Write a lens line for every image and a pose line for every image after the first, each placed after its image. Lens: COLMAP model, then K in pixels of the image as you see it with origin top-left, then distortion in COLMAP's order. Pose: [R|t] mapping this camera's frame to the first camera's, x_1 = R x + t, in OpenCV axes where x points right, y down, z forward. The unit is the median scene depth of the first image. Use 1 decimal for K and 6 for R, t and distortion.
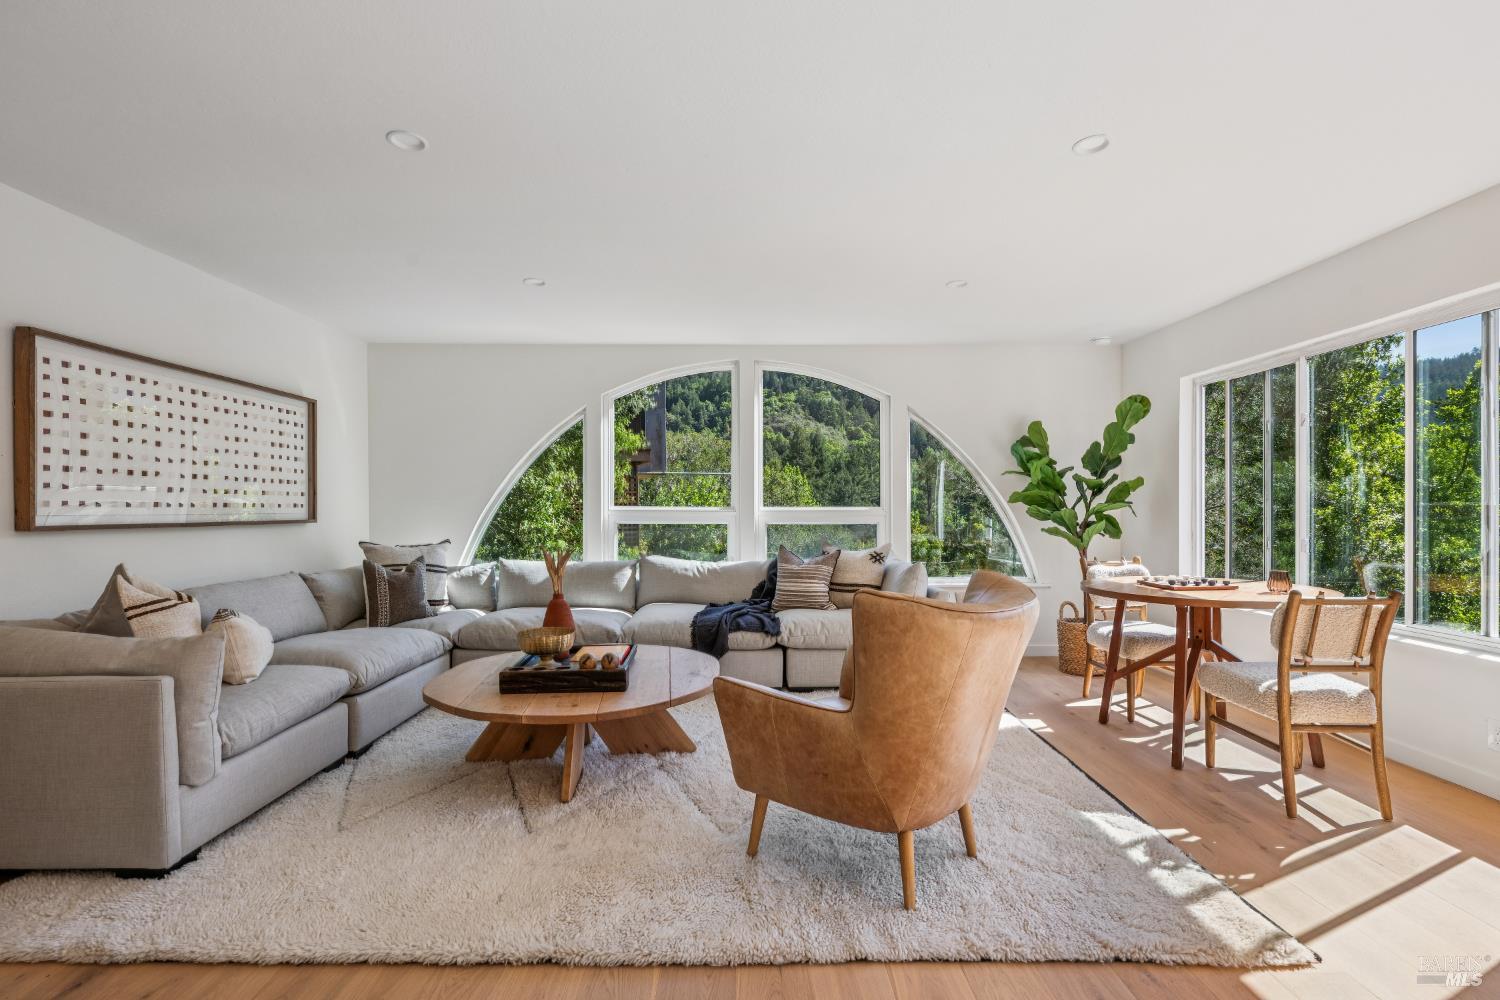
lens RADIAL K [[683.3, 0, 750.8], [0, 683.3, 511.4], [0, 0, 1]] dist [-0.002332, 0.000074]
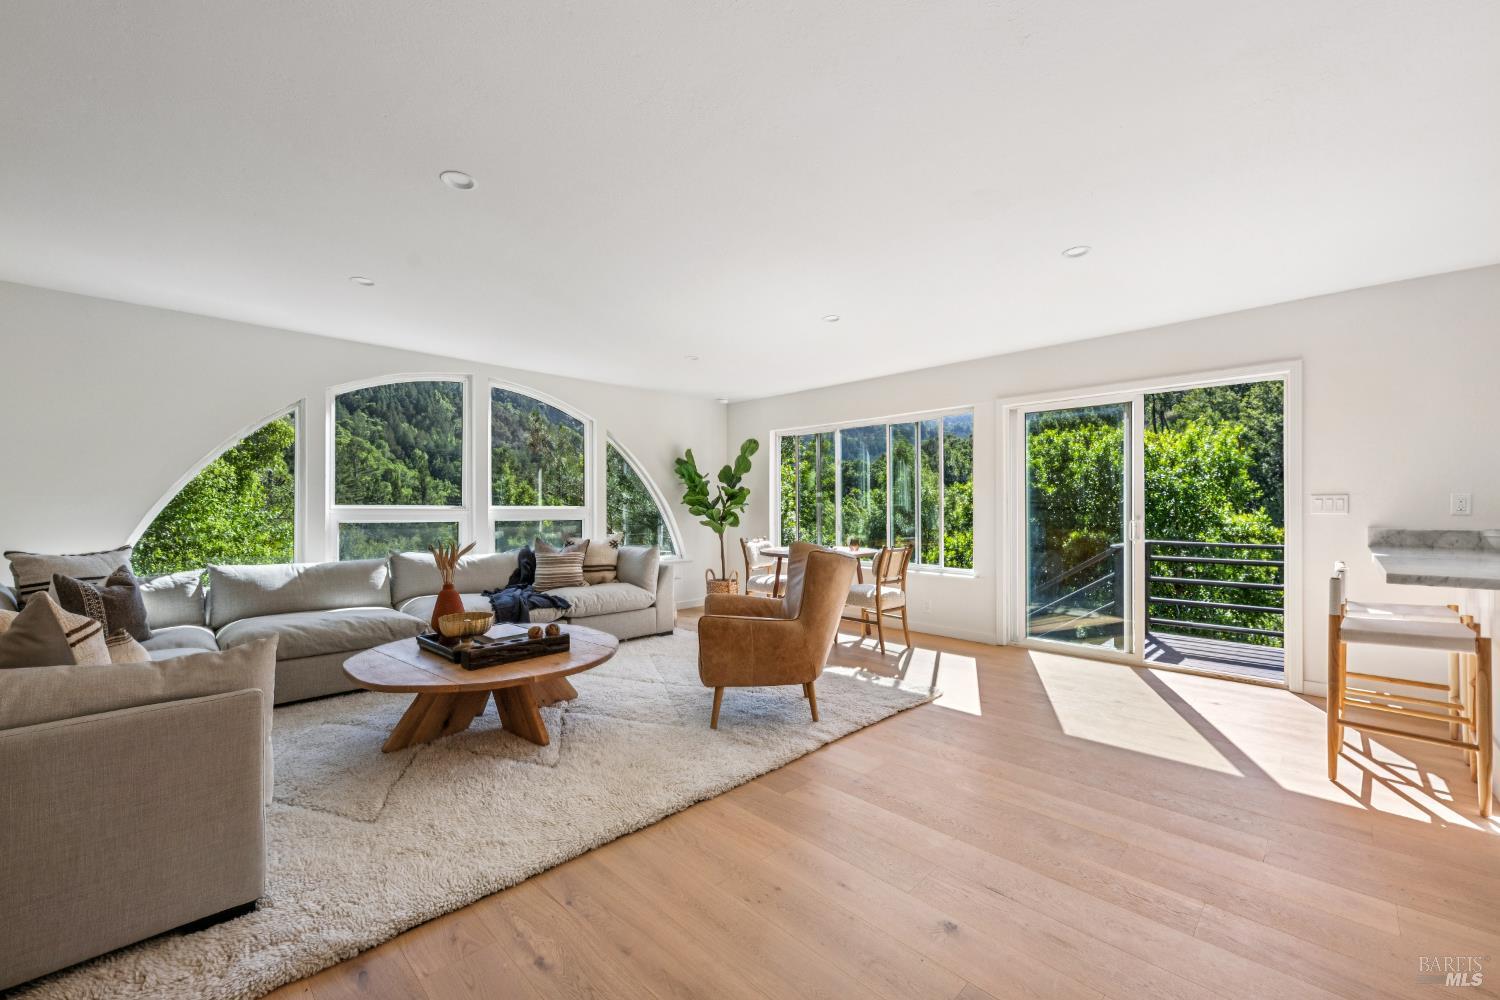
lens RADIAL K [[595.7, 0, 752.0], [0, 595.7, 502.2], [0, 0, 1]] dist [0.002528, -0.000279]
pose [[0.713530, 0.008437, 0.700573, -0.492641], [0.002338, 0.999893, -0.014423, 0.002872], [-0.700620, 0.011929, 0.713434, -0.021432]]
